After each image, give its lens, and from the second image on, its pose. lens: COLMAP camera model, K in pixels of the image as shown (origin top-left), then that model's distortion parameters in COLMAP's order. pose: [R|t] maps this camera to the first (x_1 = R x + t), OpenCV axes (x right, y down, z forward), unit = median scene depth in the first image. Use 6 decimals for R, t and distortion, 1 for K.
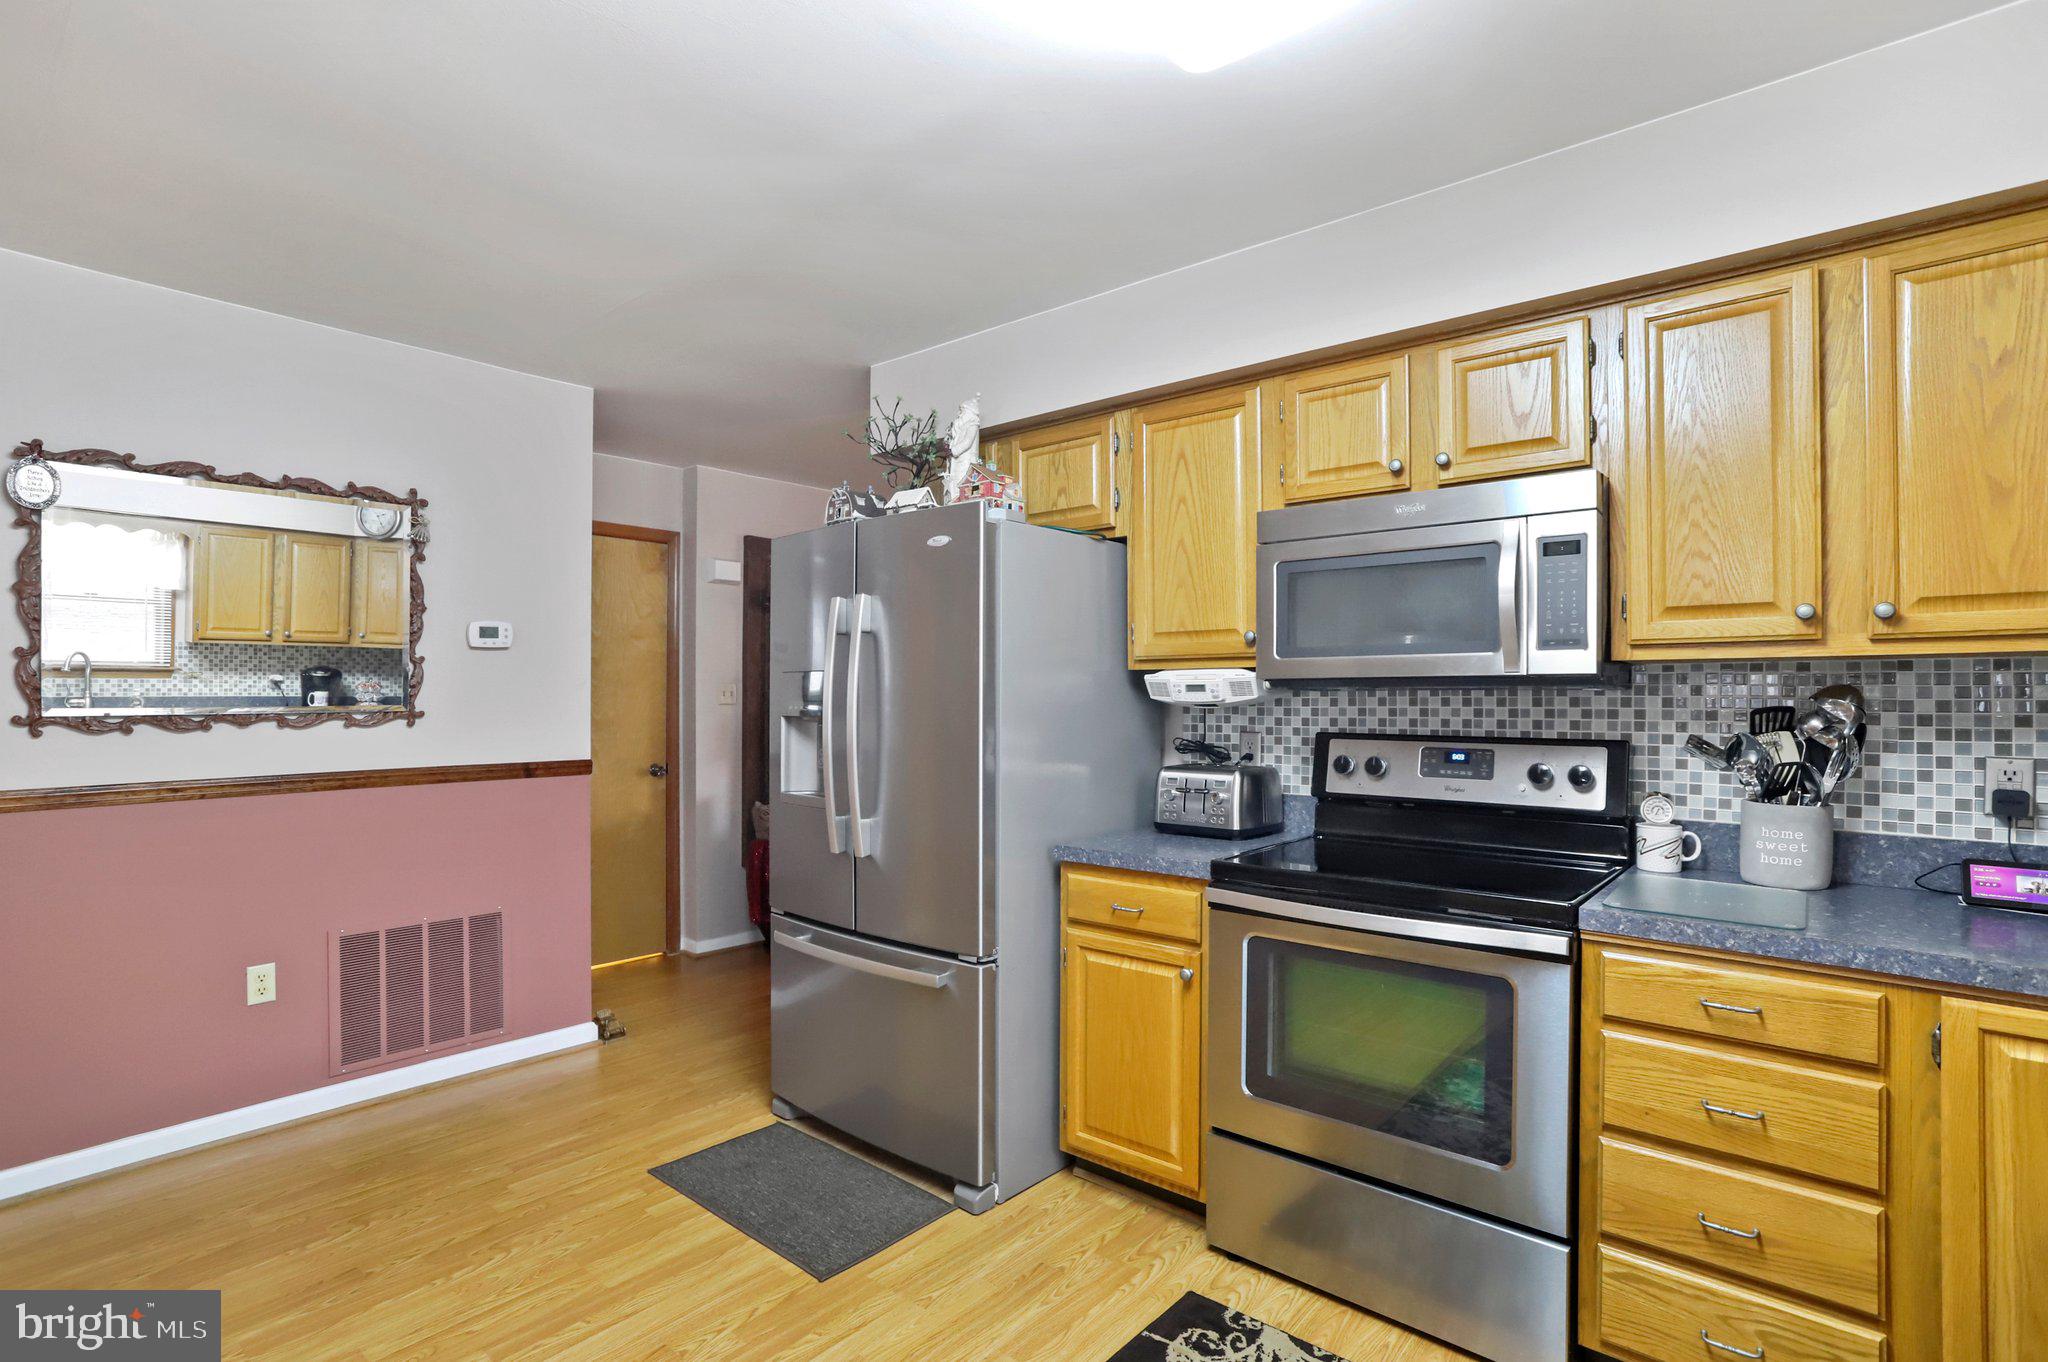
lens RADIAL K [[996.0, 0, 986.4], [0, 996.0, 681.7], [0, 0, 1]] dist [-0.021539, 0.000415]
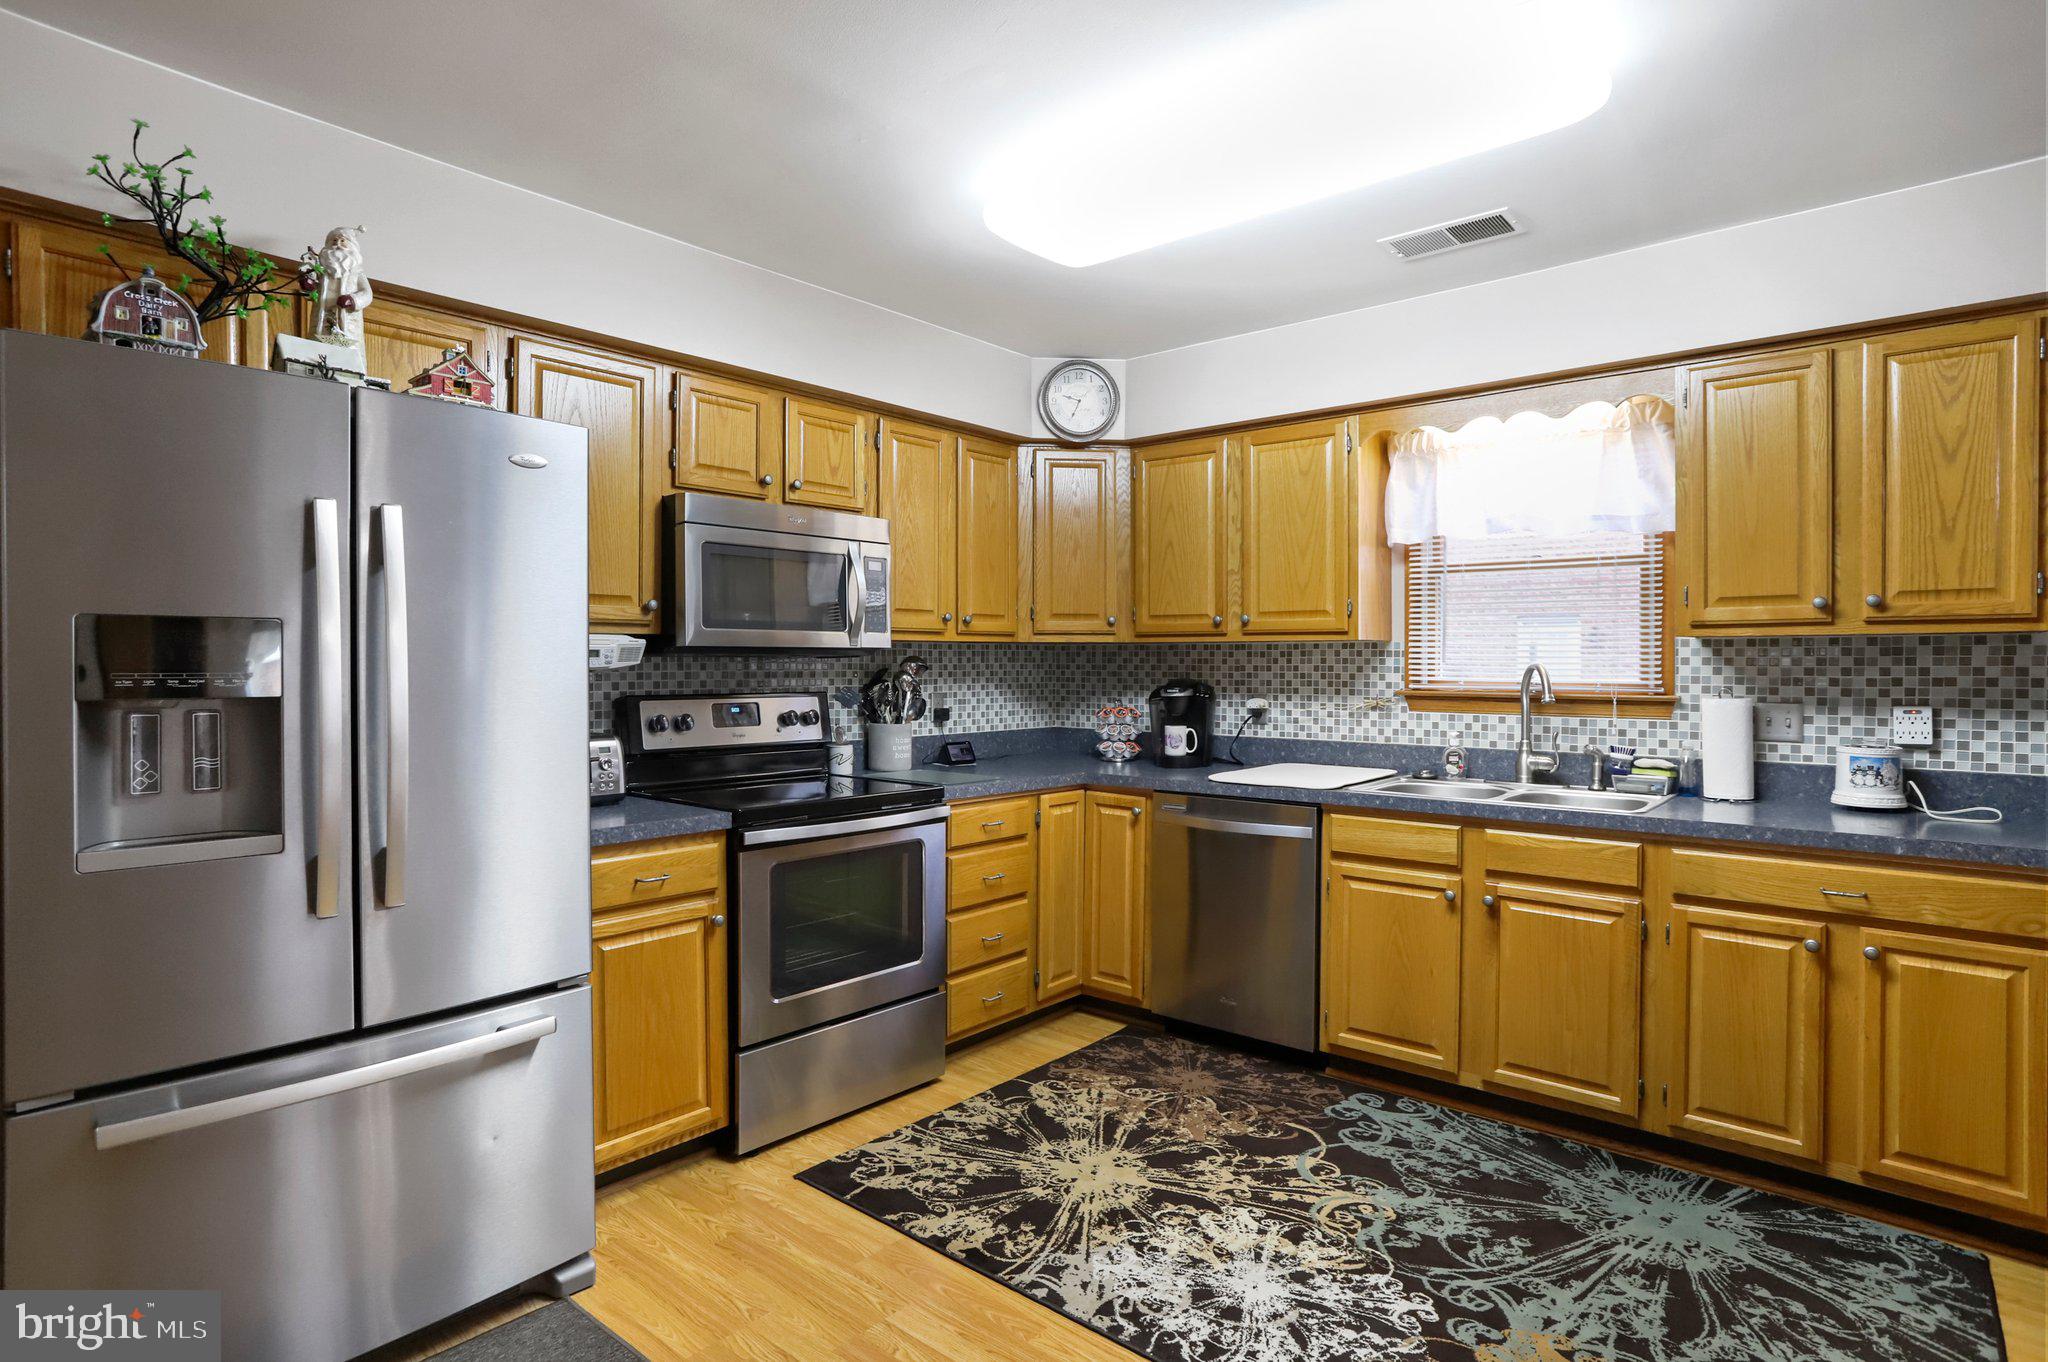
lens RADIAL K [[1080.0, 0, 1014.4], [0, 1080.0, 669.0], [0, 0, 1]] dist [-0.013680, 0.001630]
pose [[-0.016319, -0.001470, 0.999866, -0.916538], [-0.008562, 0.999962, 0.001330, 0.018971], [-0.999830, -0.008539, -0.016331, 0.667932]]
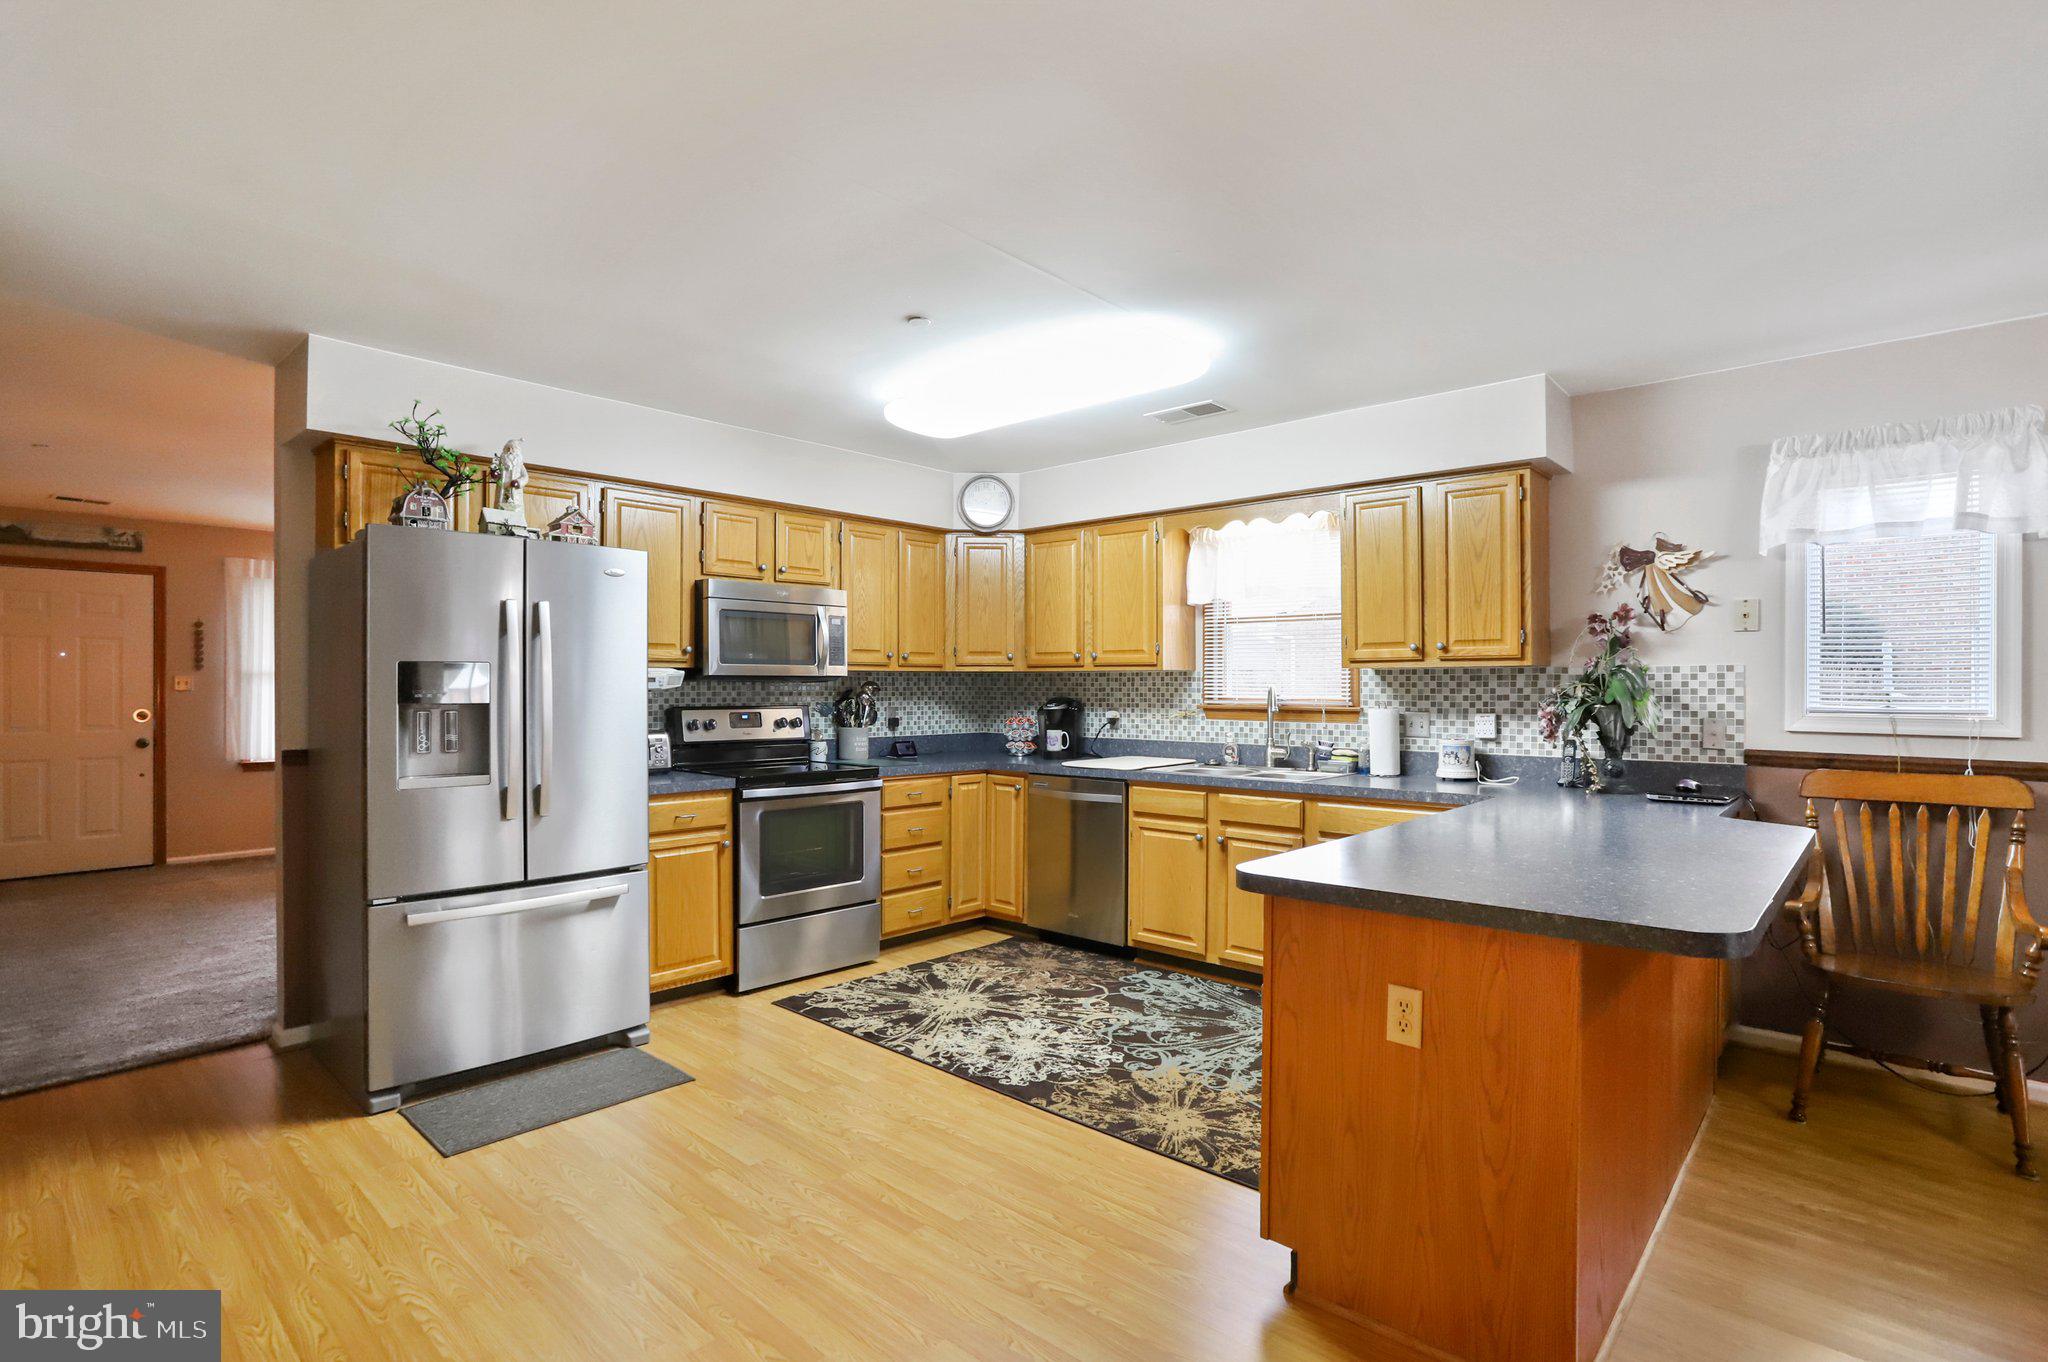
lens RADIAL K [[996.0, 0, 986.4], [0, 996.0, 681.7], [0, 0, 1]] dist [-0.021539, 0.000415]
pose [[0.040729, 0.009279, 0.999127, -1.441441], [-0.008521, 0.999924, -0.008939, 0.021205], [-0.999134, -0.008150, 0.040805, 0.454614]]
